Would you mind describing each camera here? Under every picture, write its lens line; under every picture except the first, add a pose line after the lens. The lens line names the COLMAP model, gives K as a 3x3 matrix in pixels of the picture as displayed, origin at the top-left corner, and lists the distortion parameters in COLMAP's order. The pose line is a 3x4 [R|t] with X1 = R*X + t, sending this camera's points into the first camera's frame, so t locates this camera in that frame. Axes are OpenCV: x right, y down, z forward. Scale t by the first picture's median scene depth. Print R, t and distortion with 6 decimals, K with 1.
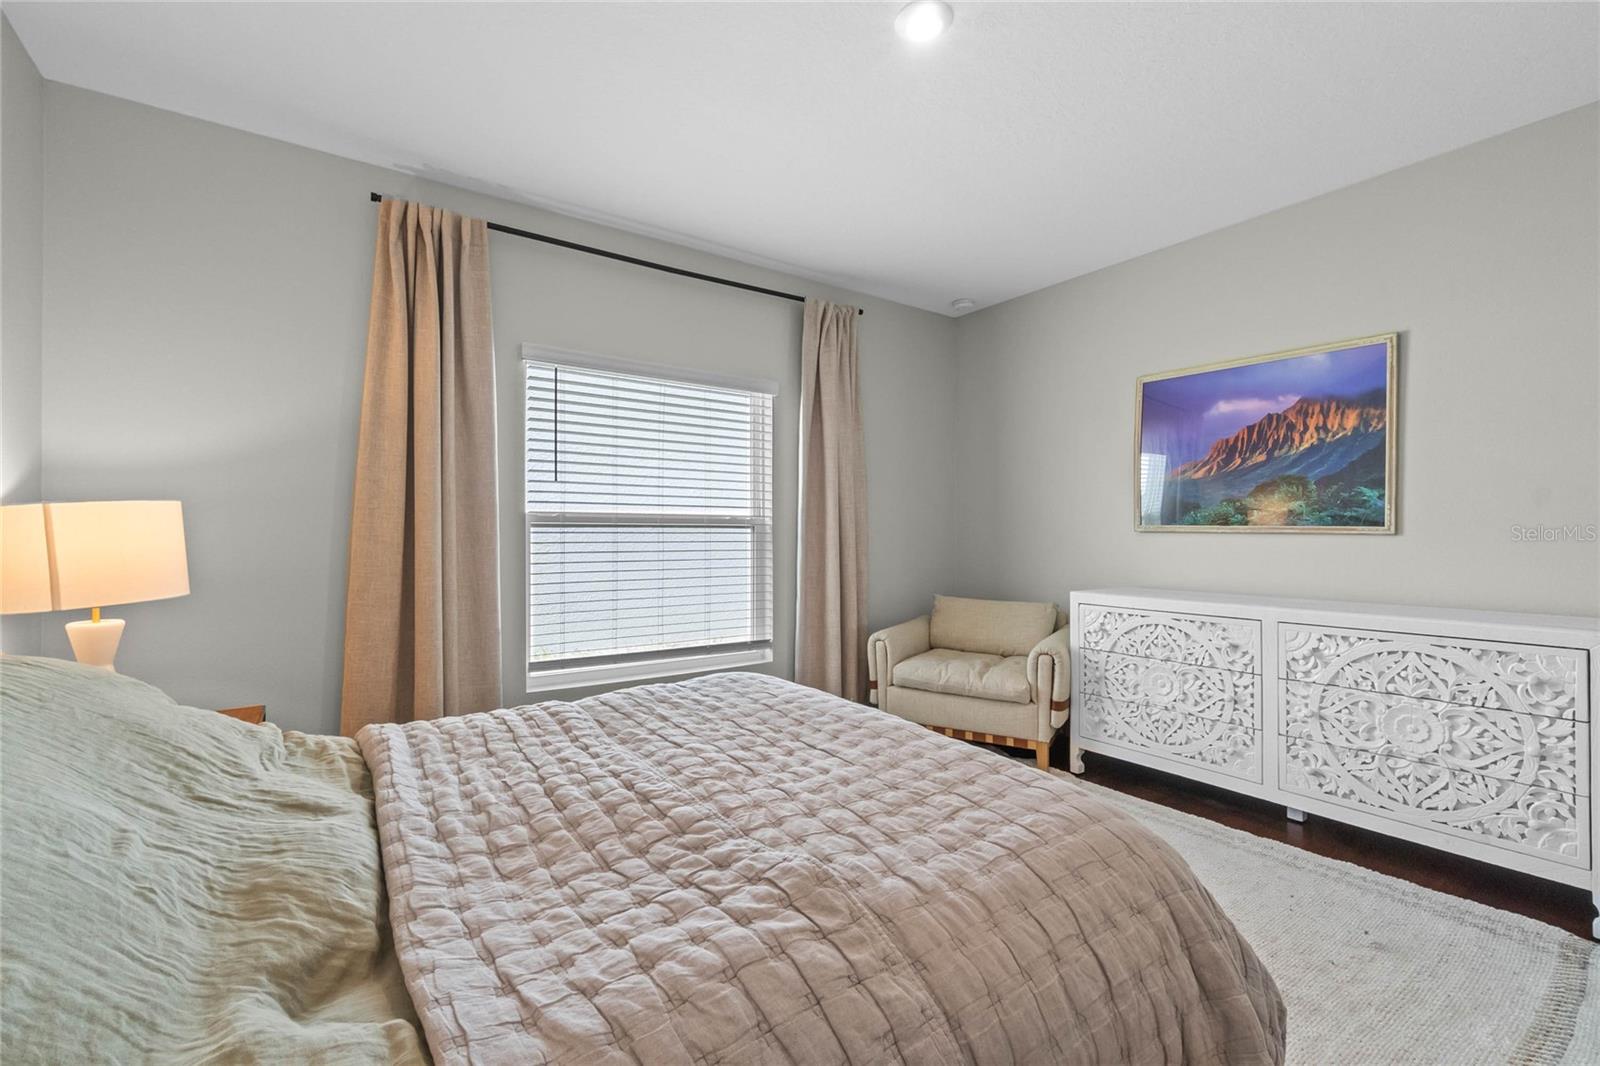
lens RADIAL K [[686.8, 0, 803.6], [0, 686.8, 526.7], [0, 0, 1]] dist [-0.003928, -0.000227]
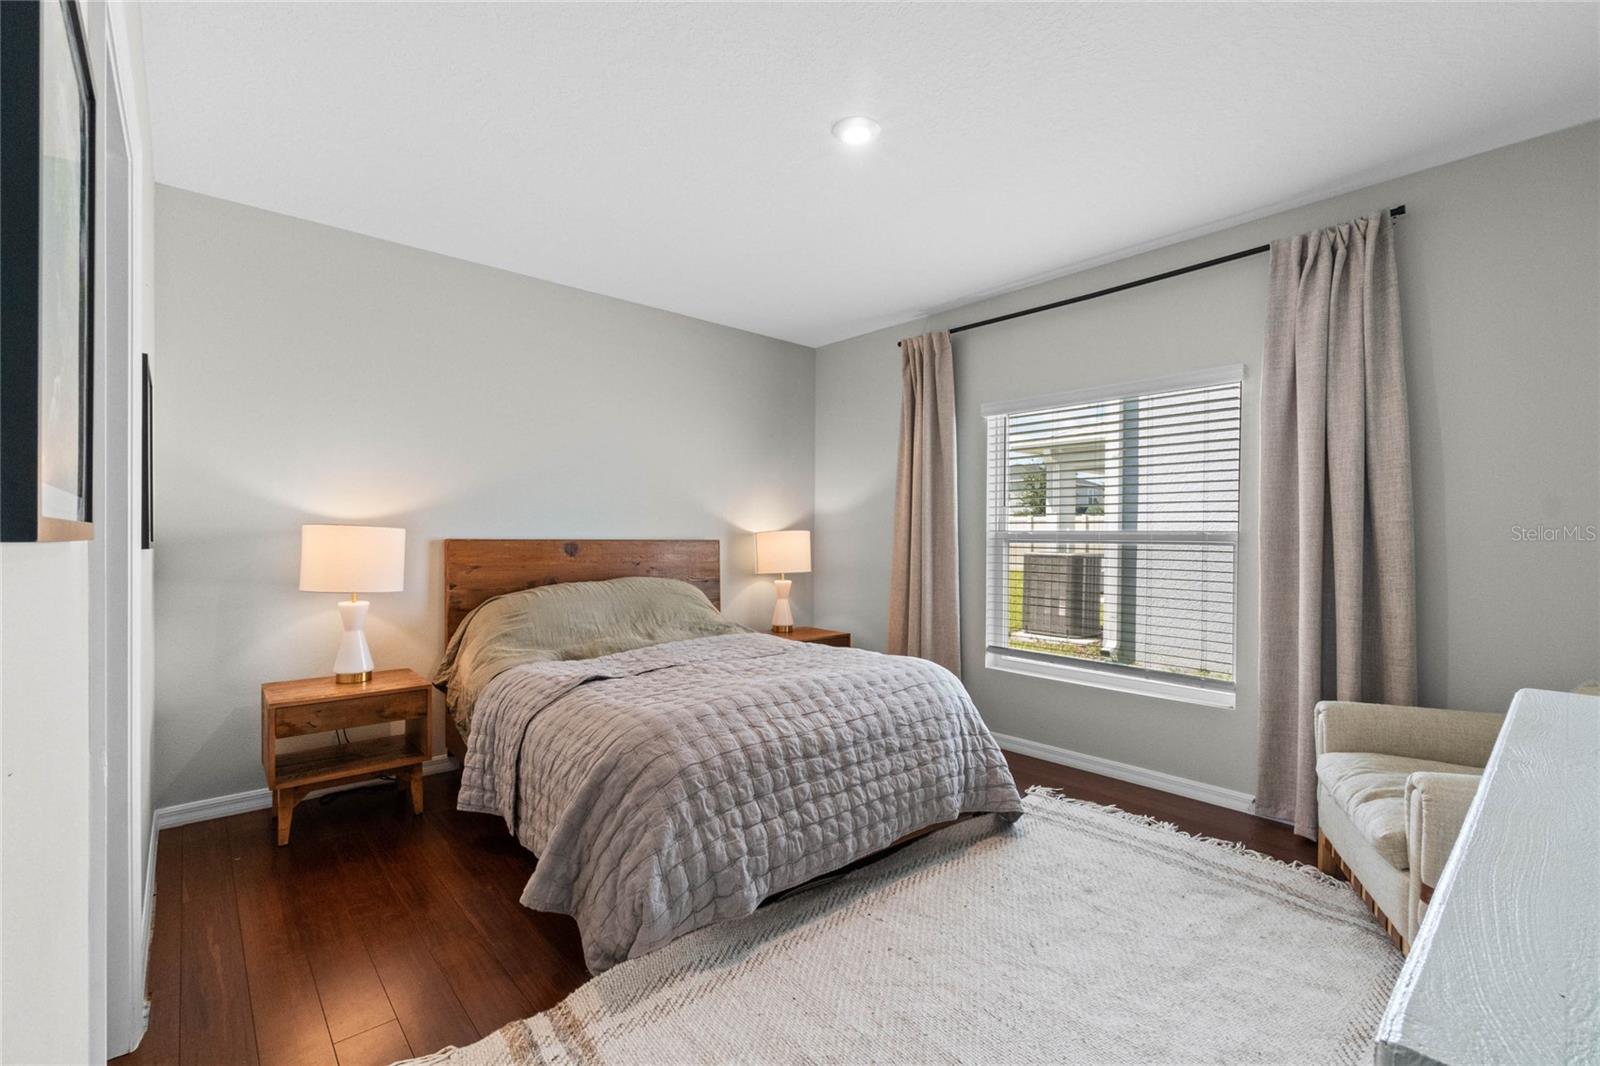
lens RADIAL K [[686.8, 0, 803.6], [0, 686.8, 541.2], [0, 0, 1]] dist [-0.003928, -0.000227]
pose [[0.120109, -0.002981, -0.992756, 0.712677], [-0.011588, 0.999923, -0.004405, 0.006358], [0.992693, 0.012033, 0.120065, 0.407869]]
